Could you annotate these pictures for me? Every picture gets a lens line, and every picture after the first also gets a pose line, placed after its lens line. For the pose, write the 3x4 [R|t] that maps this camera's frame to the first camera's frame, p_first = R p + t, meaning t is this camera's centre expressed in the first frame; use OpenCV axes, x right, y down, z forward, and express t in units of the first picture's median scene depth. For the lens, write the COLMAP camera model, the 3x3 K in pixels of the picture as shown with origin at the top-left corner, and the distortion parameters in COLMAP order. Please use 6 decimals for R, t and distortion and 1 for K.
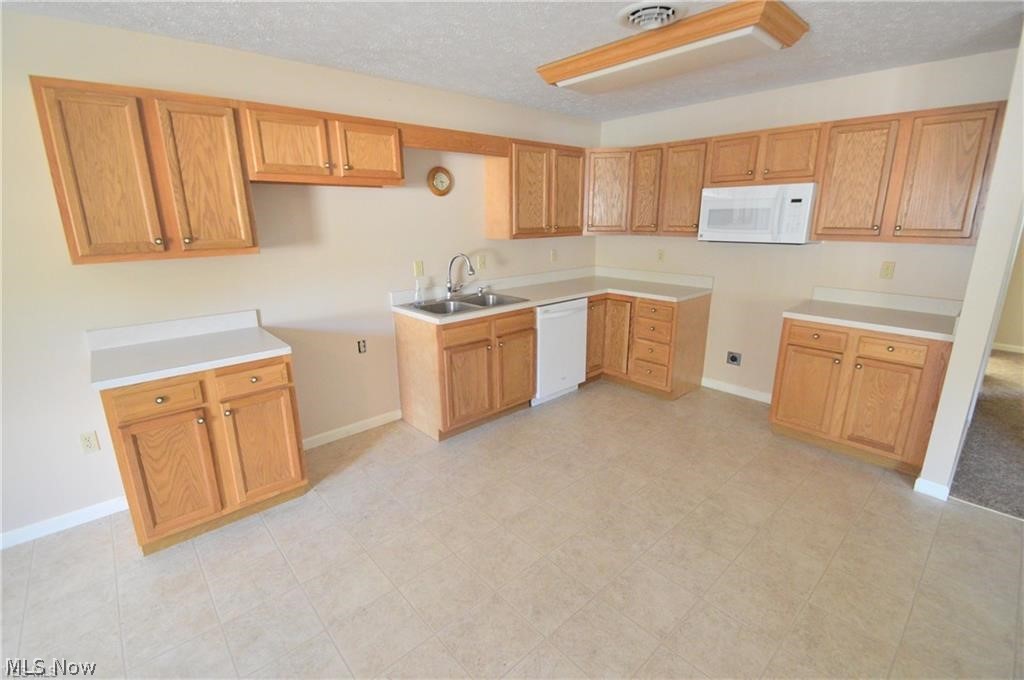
lens RADIAL K [[455.1, 0, 512.4], [0, 455.1, 336.3], [0, 0, 1]] dist [0.006165, -0.002919]
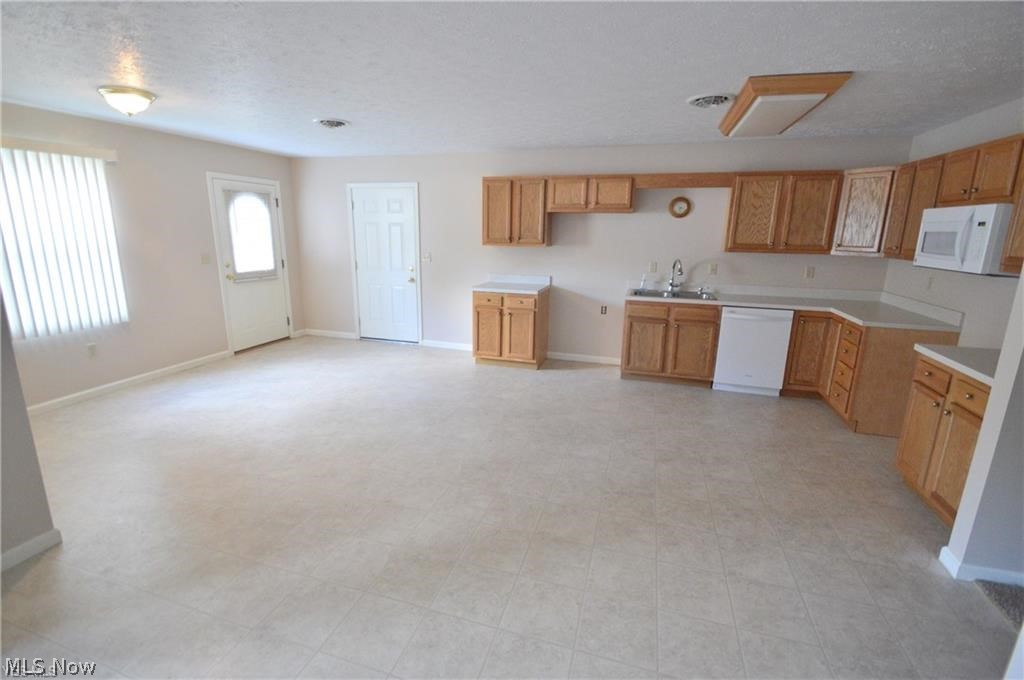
lens RADIAL K [[455.1, 0, 507.7], [0, 455.1, 334.9], [0, 0, 1]] dist [0.006165, -0.002919]
pose [[0.519934, 0.212906, -0.827249, 0.854867], [-0.239881, 0.965862, 0.097812, 0.031952], [0.819833, 0.147585, 0.553256, -0.163854]]
